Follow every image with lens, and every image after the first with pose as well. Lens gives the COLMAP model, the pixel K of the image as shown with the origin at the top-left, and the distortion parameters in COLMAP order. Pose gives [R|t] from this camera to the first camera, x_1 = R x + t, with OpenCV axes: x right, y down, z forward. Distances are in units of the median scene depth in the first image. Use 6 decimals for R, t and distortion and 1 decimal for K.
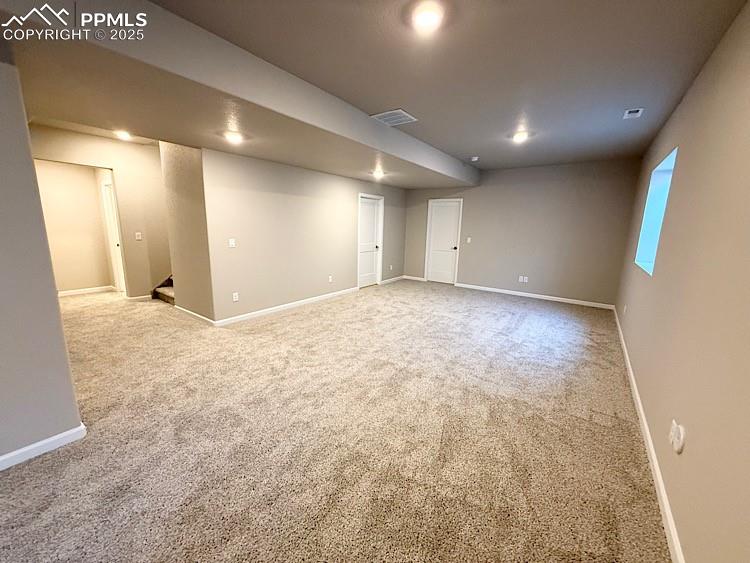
lens RADIAL K [[298.8, 0, 372.8], [0, 298.8, 279.7], [0, 0, 1]] dist [0.002067, -0.000322]
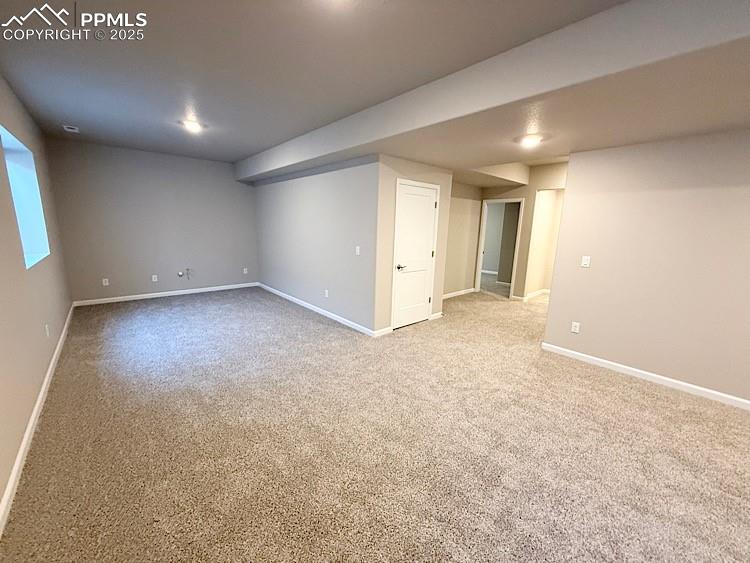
lens RADIAL K [[298.8, 0, 373.4], [0, 298.8, 281.2], [0, 0, 1]] dist [0.002067, -0.000322]
pose [[-0.201135, 0.154828, -0.967250, 0.481496], [-0.219819, 0.955112, 0.198595, -0.118940], [0.954581, 0.252565, -0.158072, 0.663066]]
